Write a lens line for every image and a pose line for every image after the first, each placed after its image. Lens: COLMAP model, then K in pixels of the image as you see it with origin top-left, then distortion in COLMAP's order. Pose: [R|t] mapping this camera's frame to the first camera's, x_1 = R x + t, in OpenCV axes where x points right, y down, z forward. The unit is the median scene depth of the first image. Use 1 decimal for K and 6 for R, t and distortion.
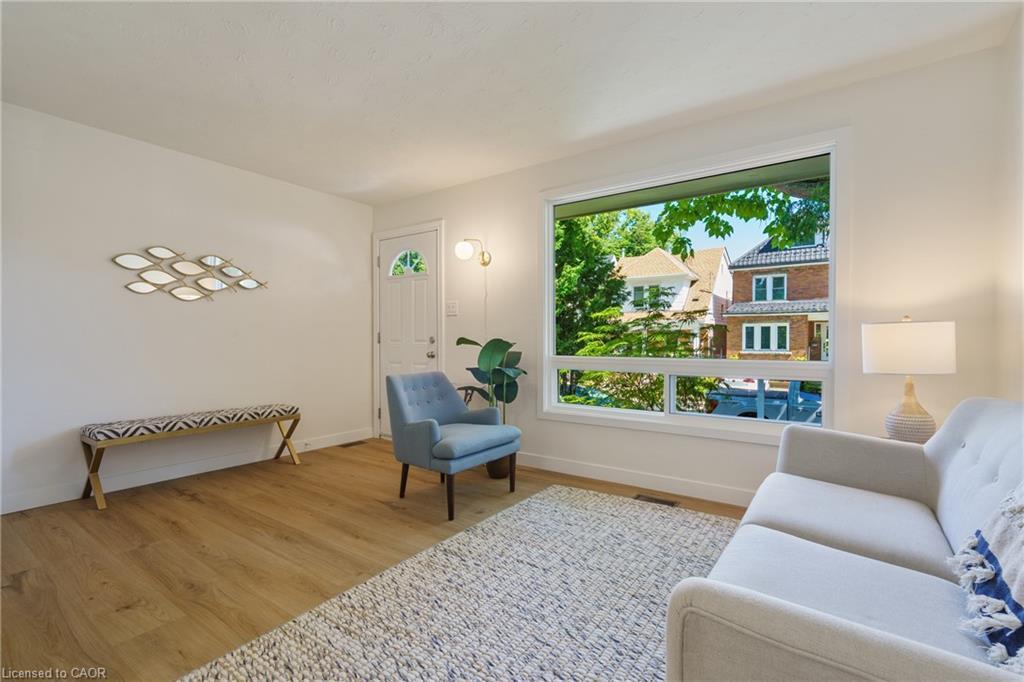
lens RADIAL K [[465.0, 0, 512.5], [0, 465.0, 352.0], [0, 0, 1]] dist [-0.009113, 0.000284]
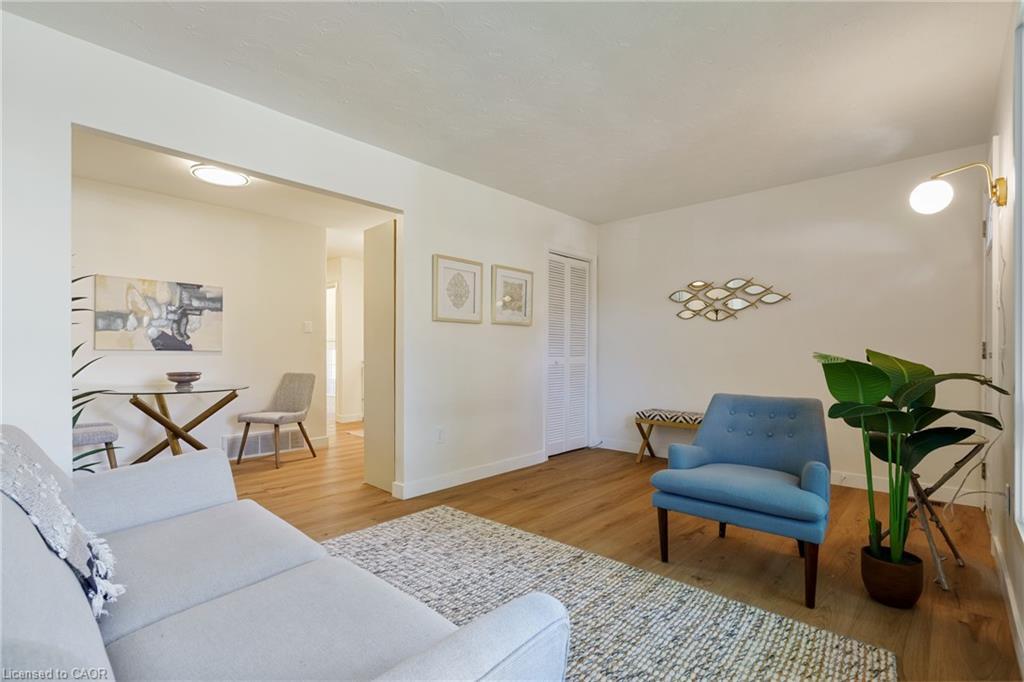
lens RADIAL K [[480.9, 0, 513.8], [0, 480.9, 356.1], [0, 0, 1]] dist [0.000039, 0.000385]
pose [[-0.128466, 0.005895, -0.991696, 0.683796], [-0.025752, 0.999625, 0.009278, -0.018730], [0.991379, 0.026730, -0.128266, 0.716500]]
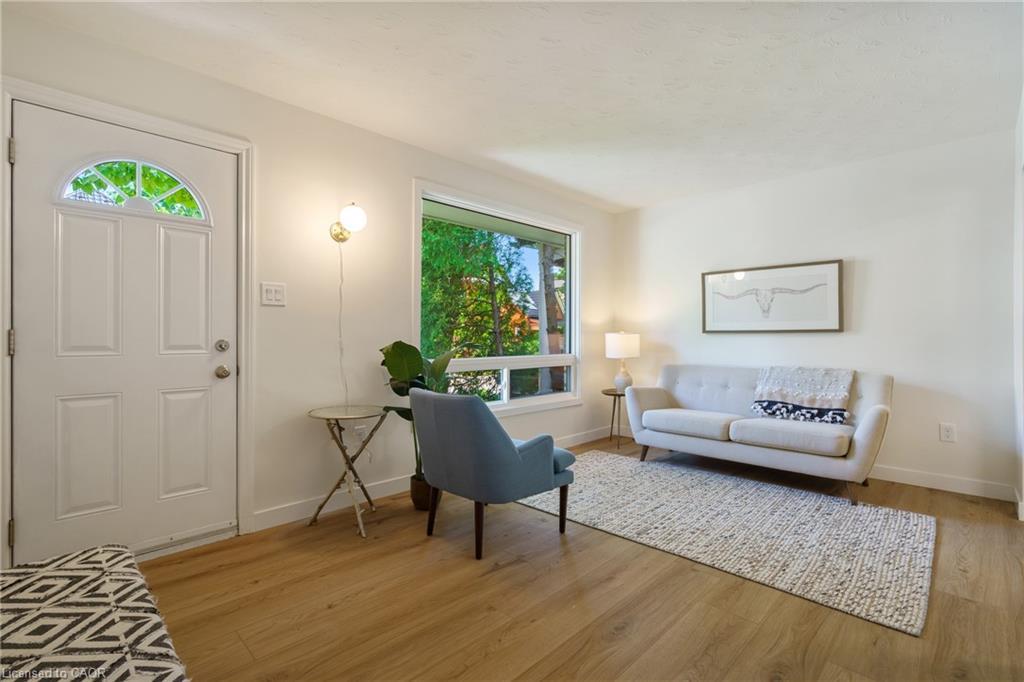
lens RADIAL K [[463.8, 0, 512.0], [0, 463.8, 341.0], [0, 0, 1]] dist [-0.001129, 0.000243]
pose [[0.172741, -0.009277, 0.984924, -0.946827], [0.024675, 0.999683, 0.005089, -0.036342], [-0.984658, 0.023424, 0.172916, 0.803958]]
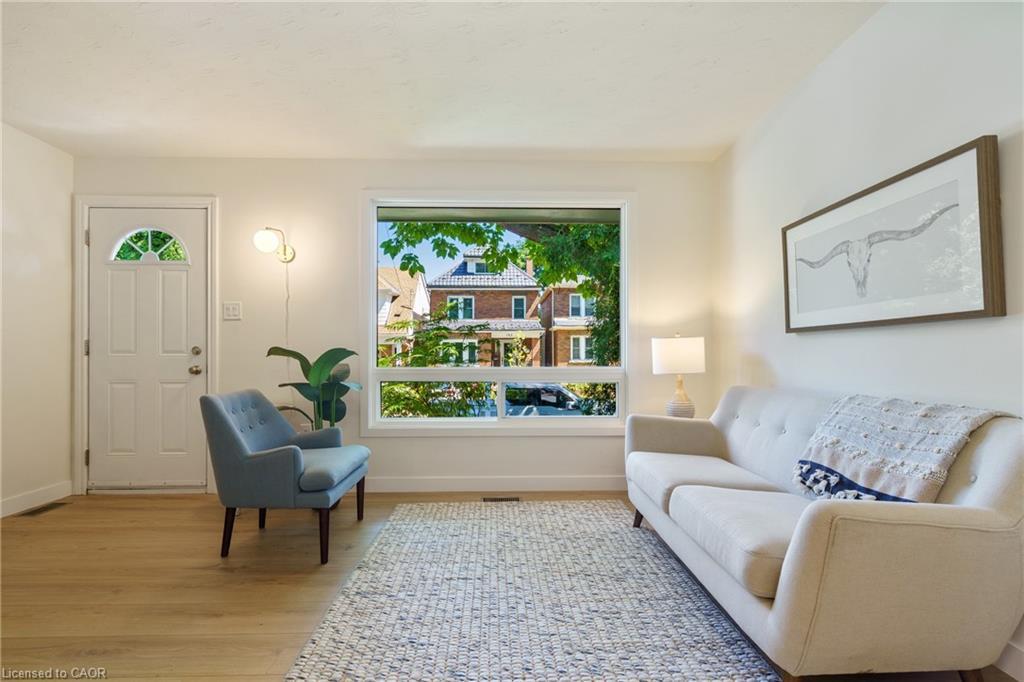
lens RADIAL K [[480.9, 0, 513.8], [0, 480.9, 356.1], [0, 0, 1]] dist [0.000039, 0.000385]
pose [[0.801936, -0.002000, 0.597406, -0.325423], [0.016423, 0.999690, -0.018697, 0.009474], [-0.597184, 0.024805, 0.801721, 0.081210]]
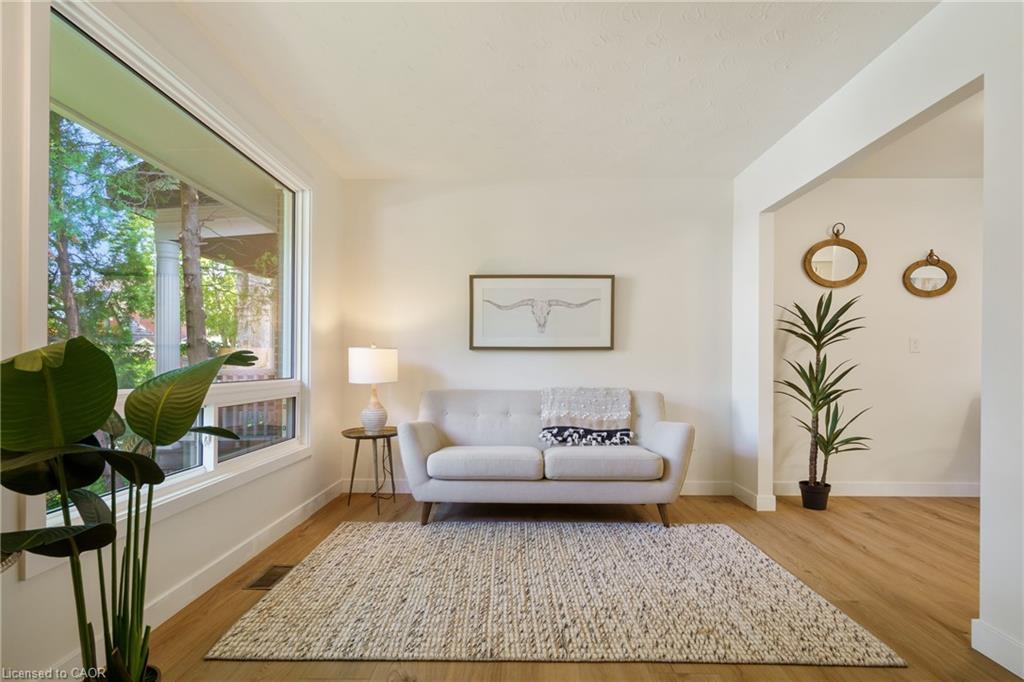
lens RADIAL K [[520.8, 0, 504.5], [0, 520.8, 365.4], [0, 0, 1]] dist [0.005269, 0.000674]
pose [[-0.545671, -0.006319, 0.837976, -0.571798], [0.016862, 0.999686, 0.018519, -0.022104], [-0.837830, 0.024236, -0.545393, 1.108301]]
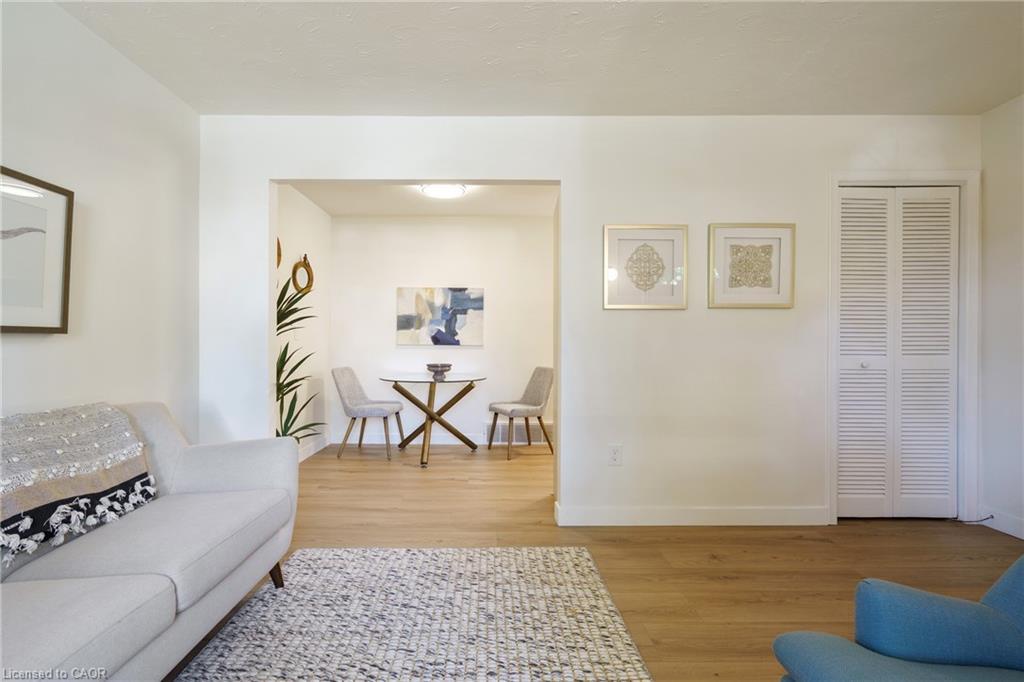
lens RADIAL K [[480.1, 0, 494.9], [0, 480.1, 339.2], [0, 0, 1]] dist [-0.001018, 0.000082]
pose [[-0.819979, -0.003823, -0.572381, 0.256883], [-0.013504, 0.999829, 0.012667, -0.040114], [0.572234, 0.018116, -0.819890, 1.007718]]
